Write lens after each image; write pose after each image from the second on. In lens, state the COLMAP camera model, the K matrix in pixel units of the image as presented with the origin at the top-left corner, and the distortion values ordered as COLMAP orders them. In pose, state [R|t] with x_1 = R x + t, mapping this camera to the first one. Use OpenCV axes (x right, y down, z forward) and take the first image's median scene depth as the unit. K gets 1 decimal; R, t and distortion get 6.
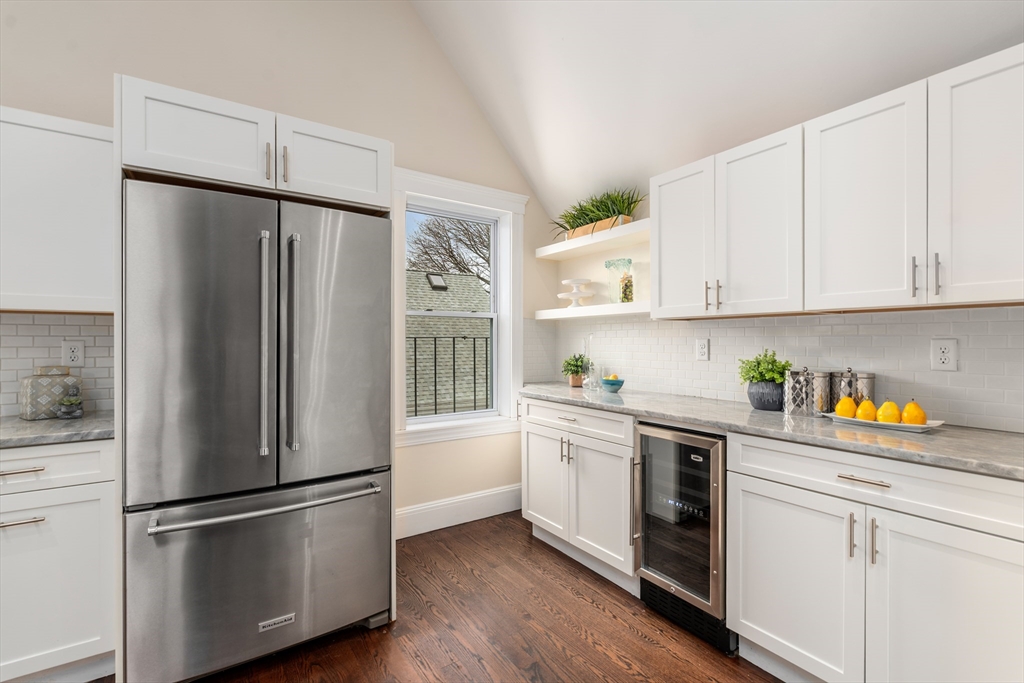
lens RADIAL K [[471.9, 0, 512.0], [0, 471.9, 341.5], [0, 0, 1]] dist [-0.002118, 0.000168]
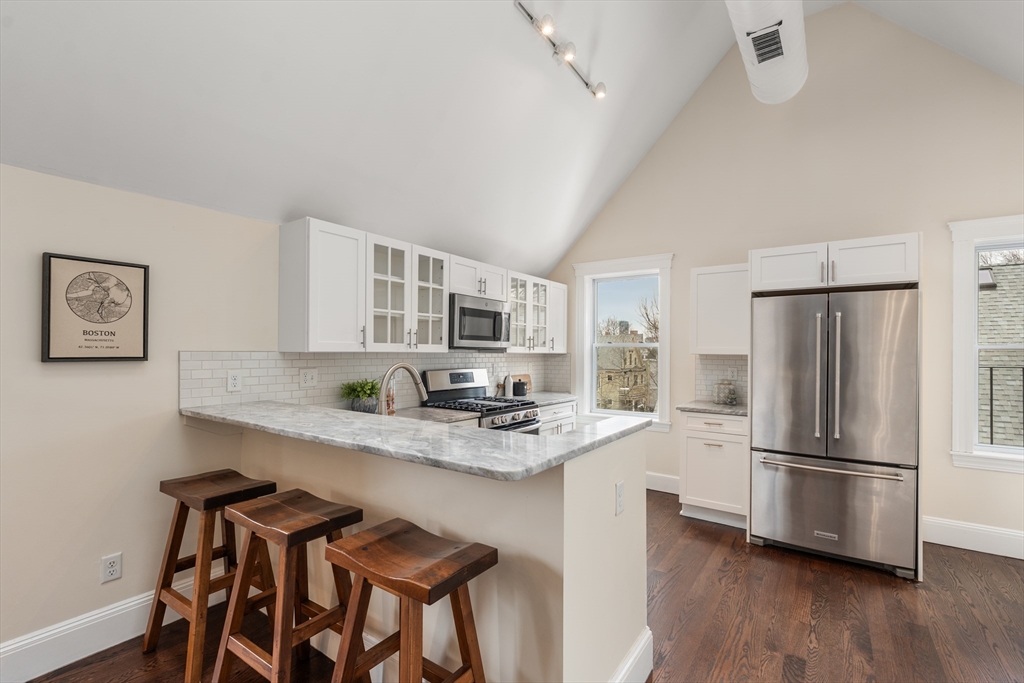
lens RADIAL K [[471.9, 0, 512.0], [0, 471.9, 341.5], [0, 0, 1]] dist [-0.002118, 0.000168]
pose [[0.372115, -0.008290, -0.928150, 0.667069], [-0.014127, 0.999794, -0.014593, -0.077433], [0.928079, 0.018542, 0.371921, -0.711258]]
